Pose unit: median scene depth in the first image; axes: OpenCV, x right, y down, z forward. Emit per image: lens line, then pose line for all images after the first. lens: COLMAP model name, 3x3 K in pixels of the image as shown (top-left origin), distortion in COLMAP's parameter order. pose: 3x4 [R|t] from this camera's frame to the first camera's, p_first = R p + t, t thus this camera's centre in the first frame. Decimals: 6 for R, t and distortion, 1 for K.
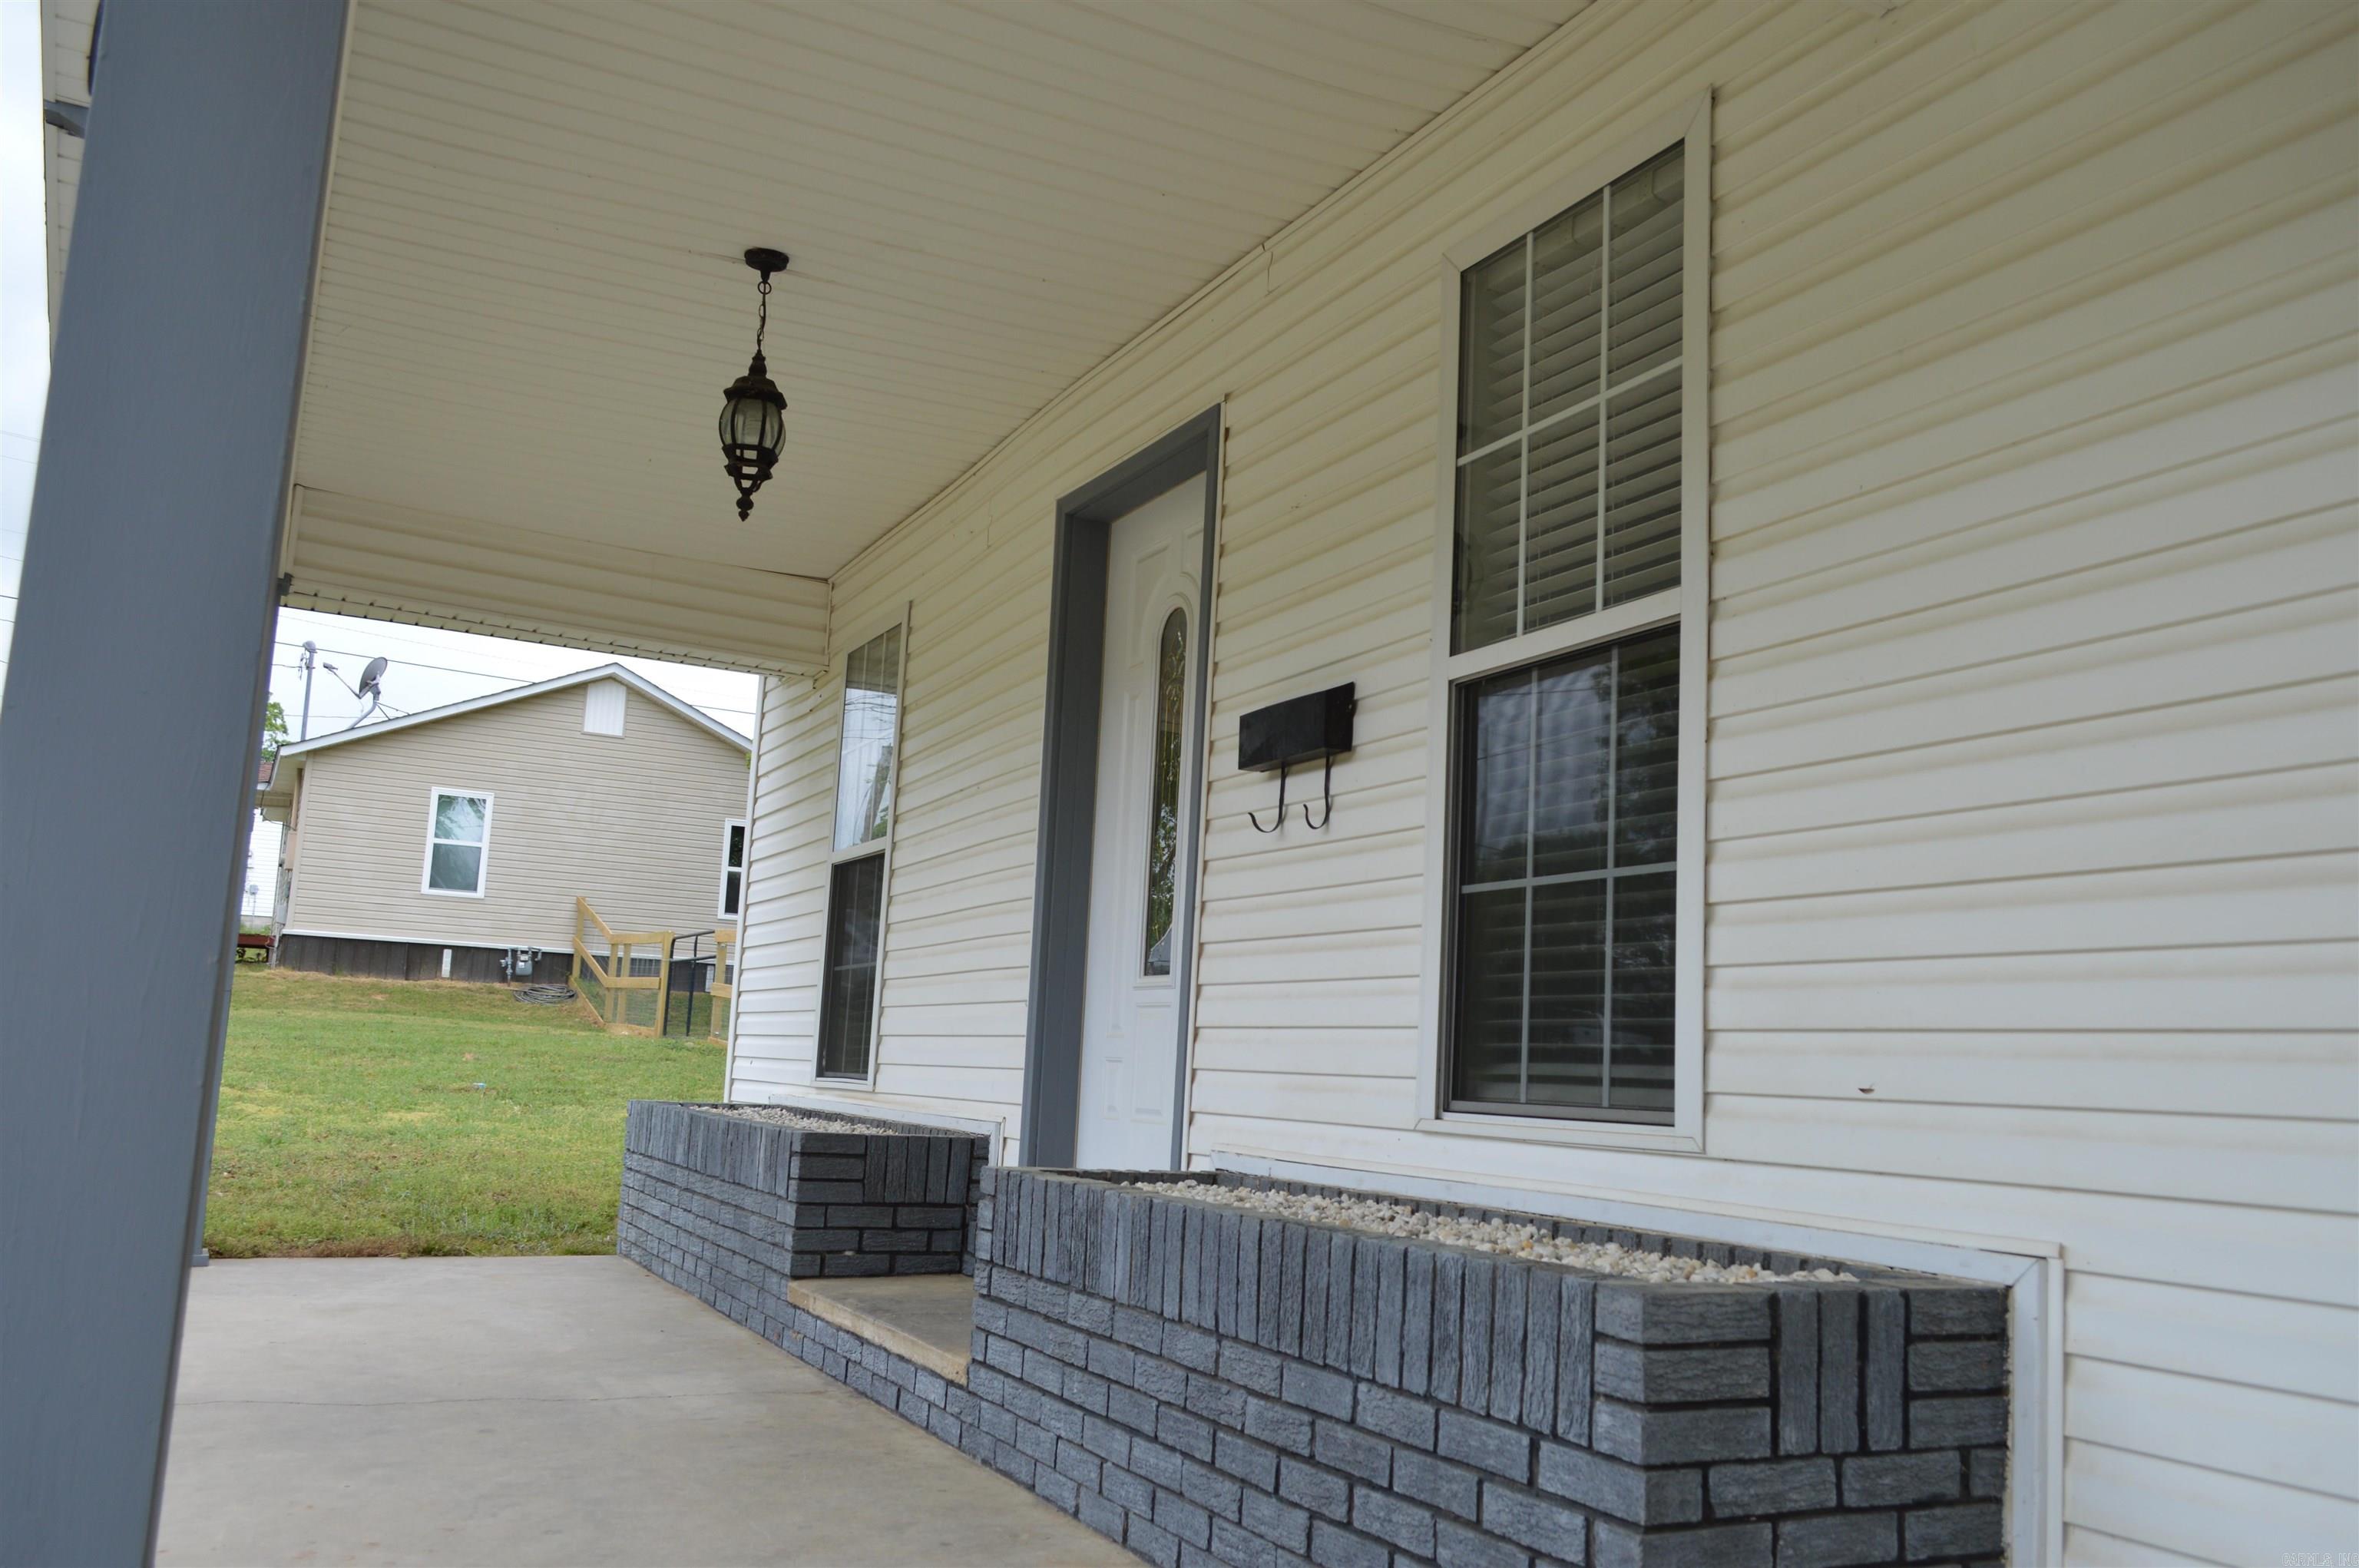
lens RADIAL K [[1869.0, 0, 1176.4], [0, 1869.0, 799.7], [0, 0, 1]] dist [-0.018206, 0.012170]
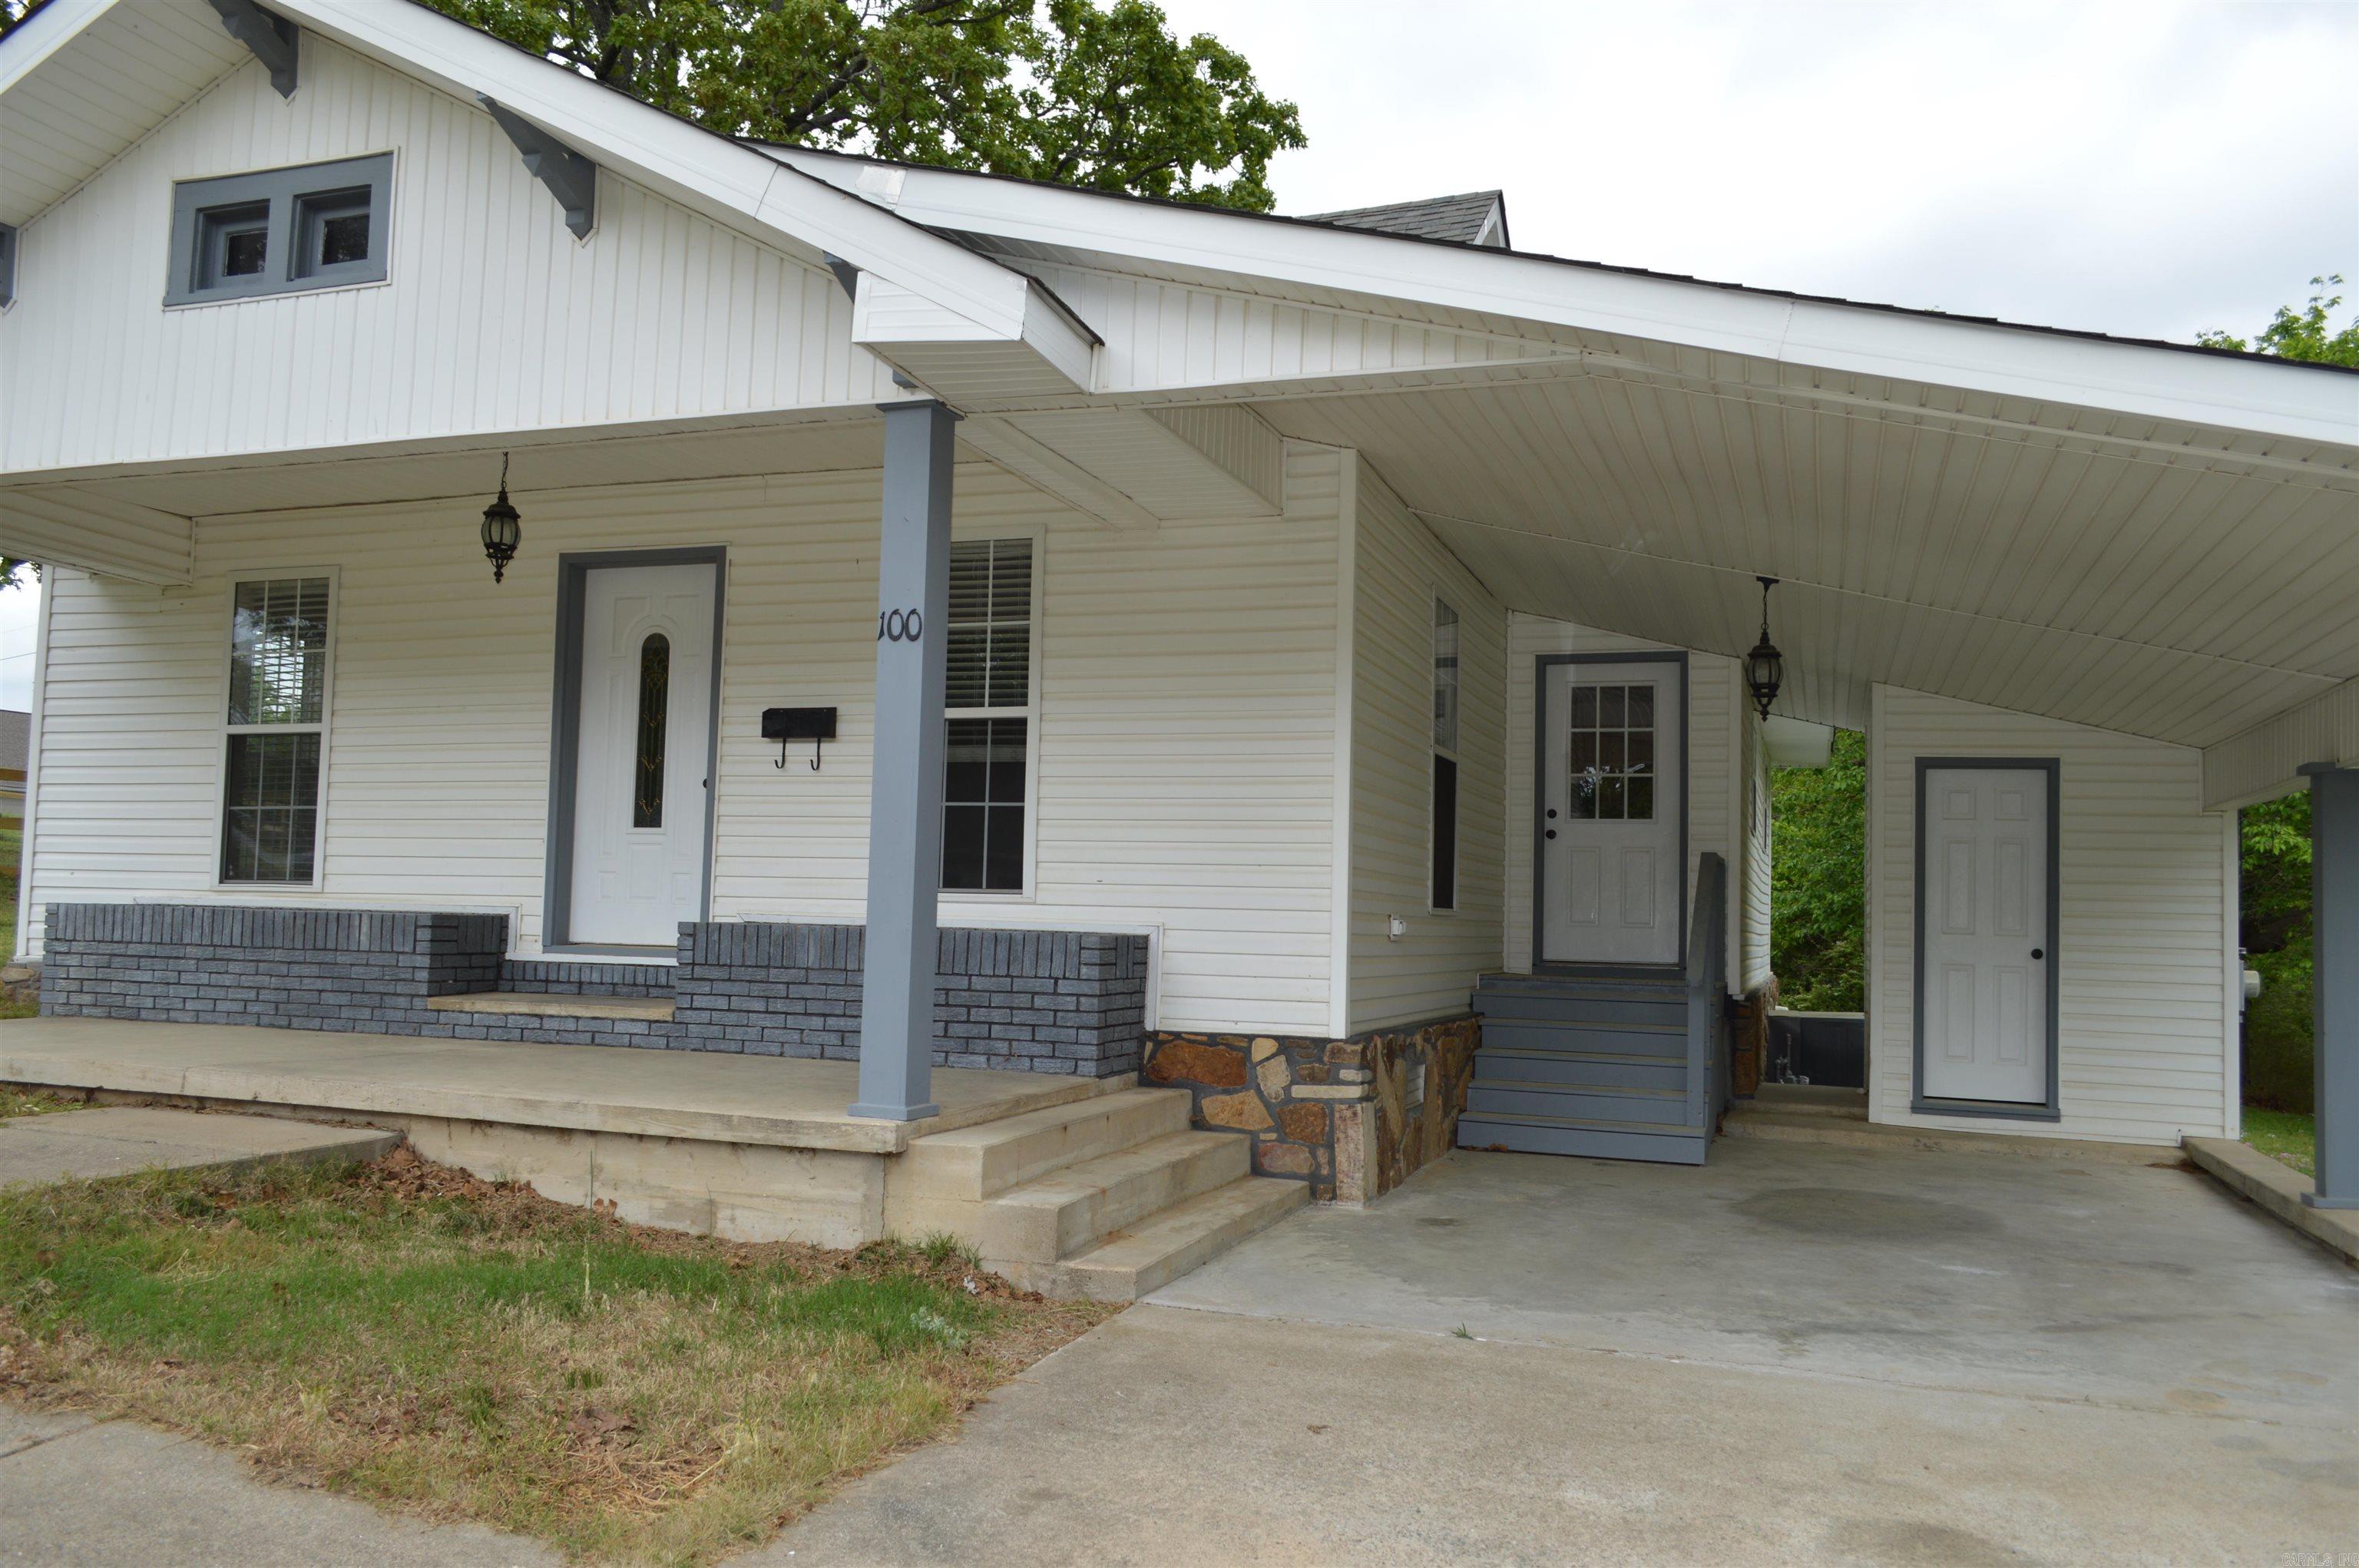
lens RADIAL K [[1869.0, 0, 1176.4], [0, 1869.0, 799.7], [0, 0, 1]] dist [-0.018206, 0.012170]
pose [[0.717780, 0.015456, 0.696098, -1.530793], [-0.092038, 0.993087, 0.072854, -0.199630], [-0.690160, -0.116361, 0.714240, -1.192725]]
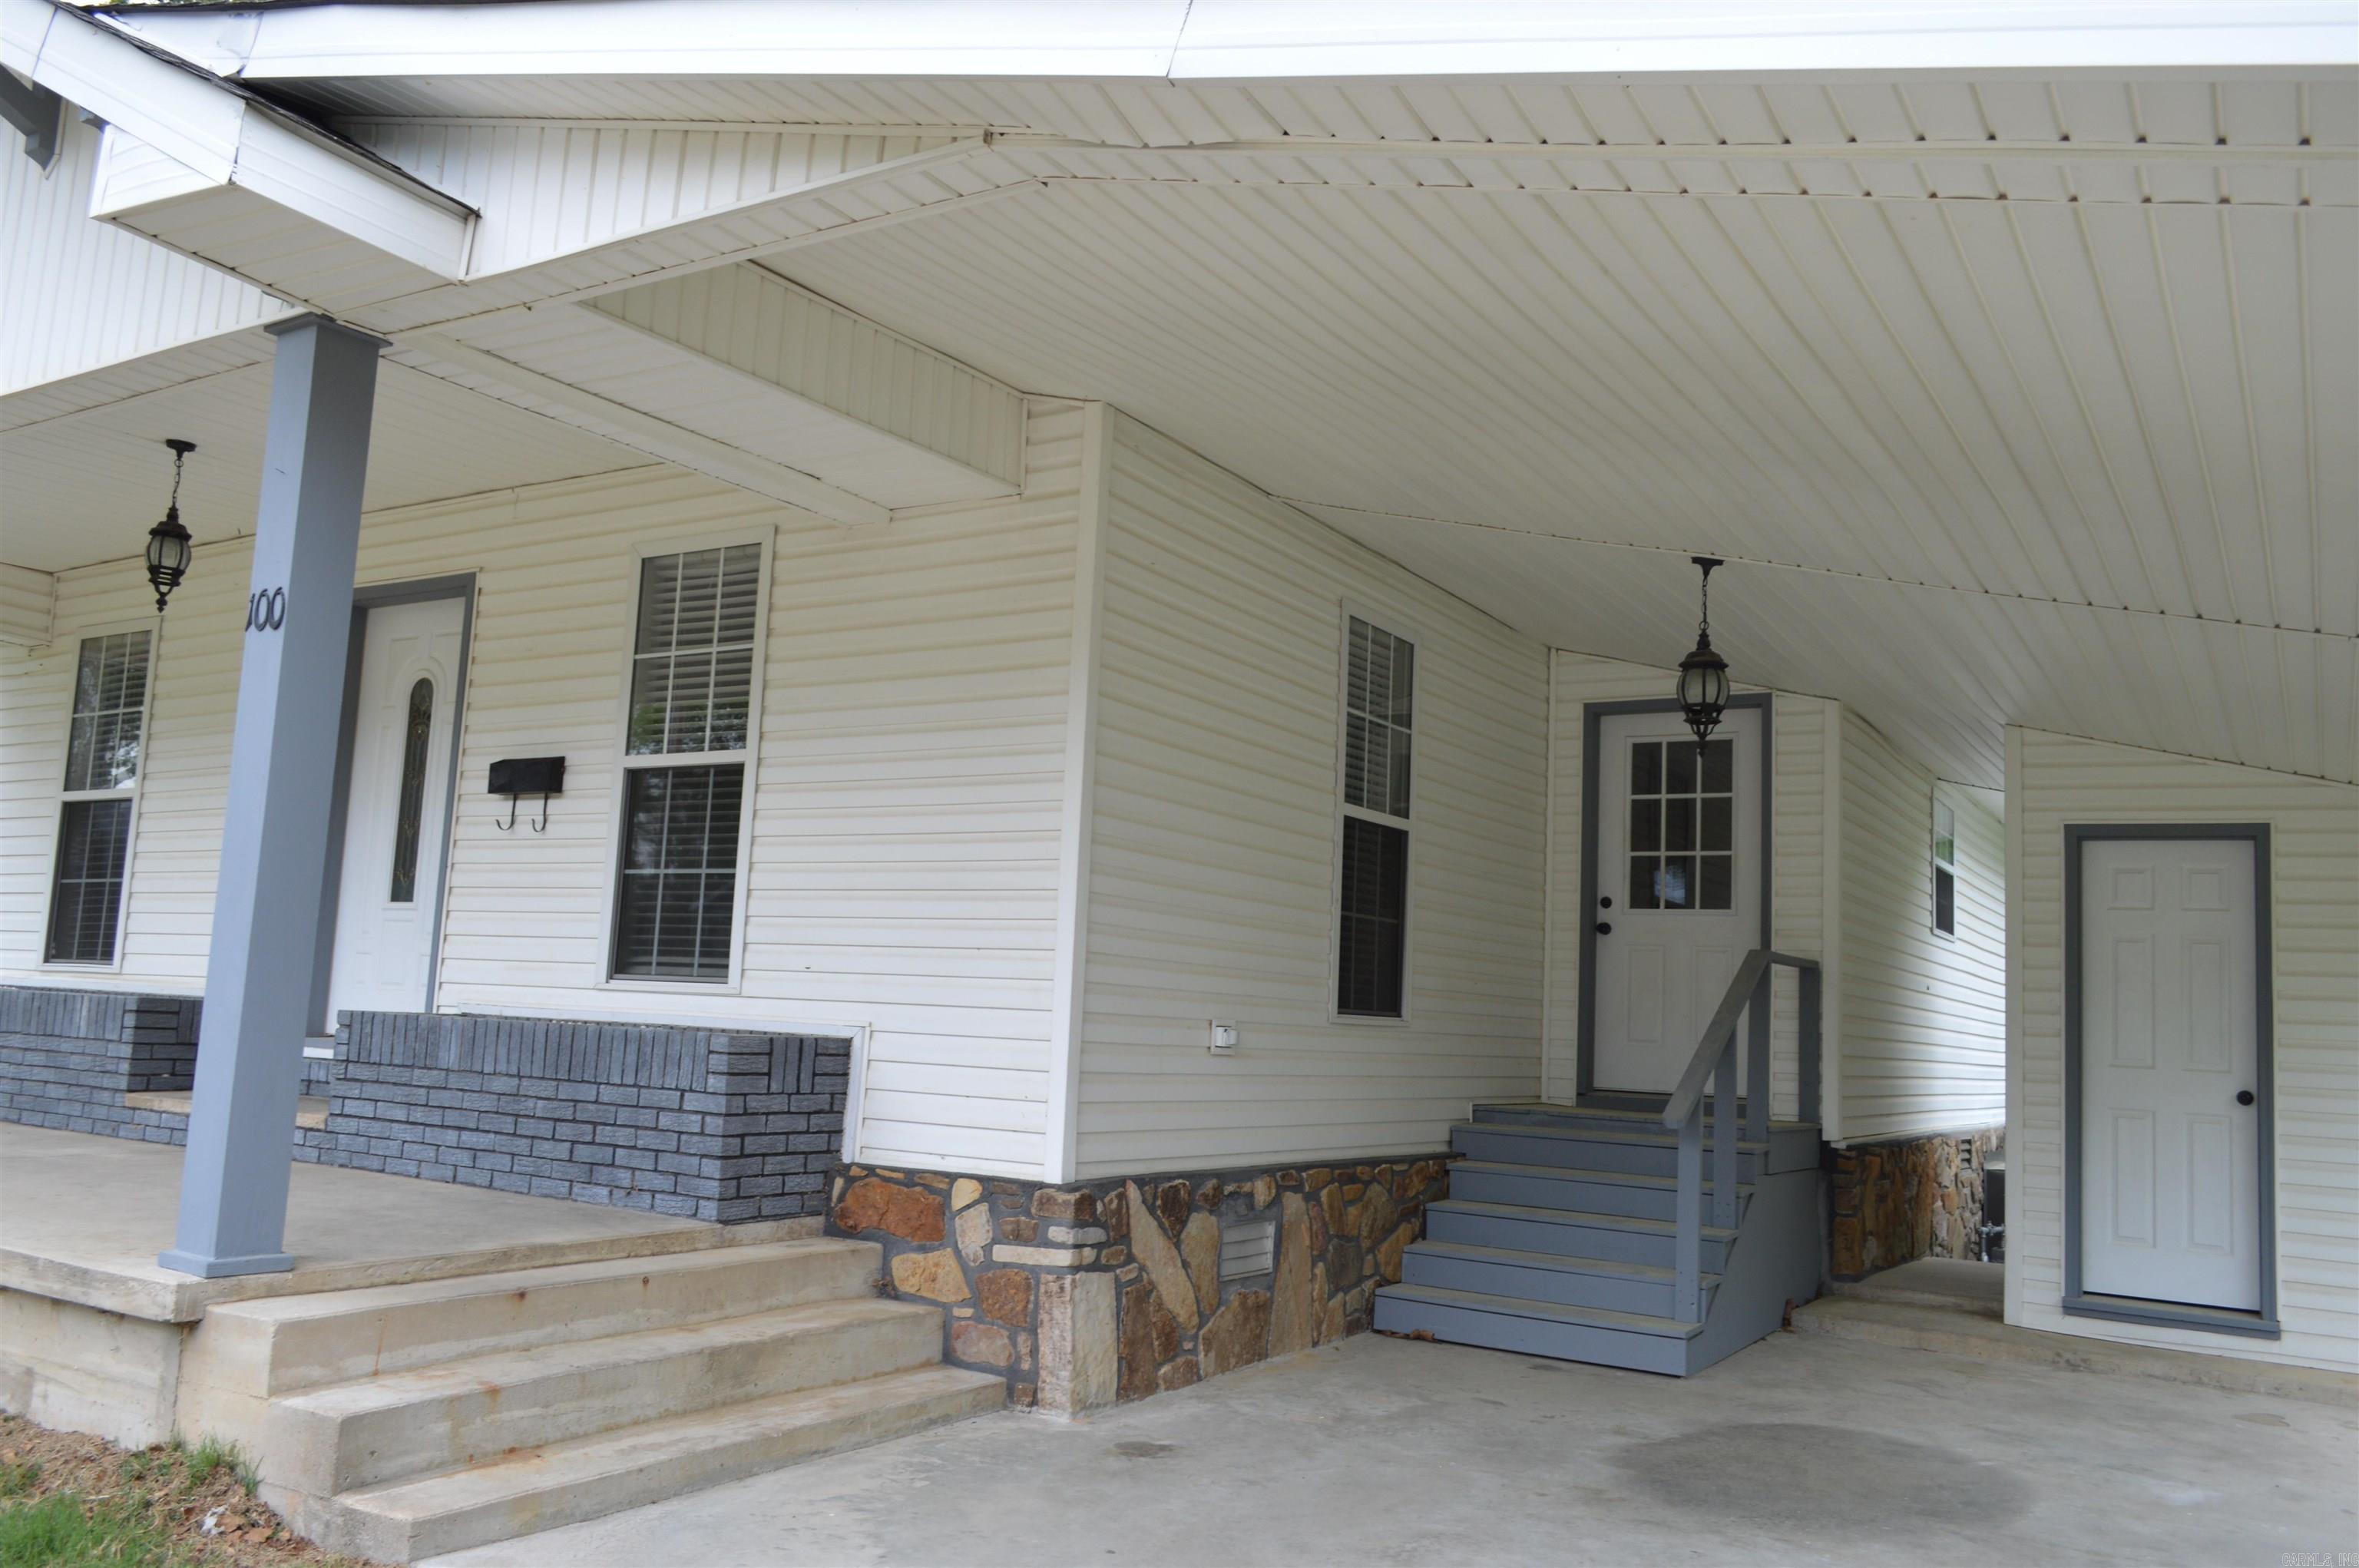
lens RADIAL K [[1863.1, 0, 1175.6], [0, 1863.1, 797.4], [0, 0, 1]] dist [-0.010586, 0.001440]
pose [[0.854011, 0.054417, 0.517401, -0.451643], [-0.081073, 0.996285, 0.029034, -0.162762], [-0.513899, -0.066743, 0.855250, -1.209322]]
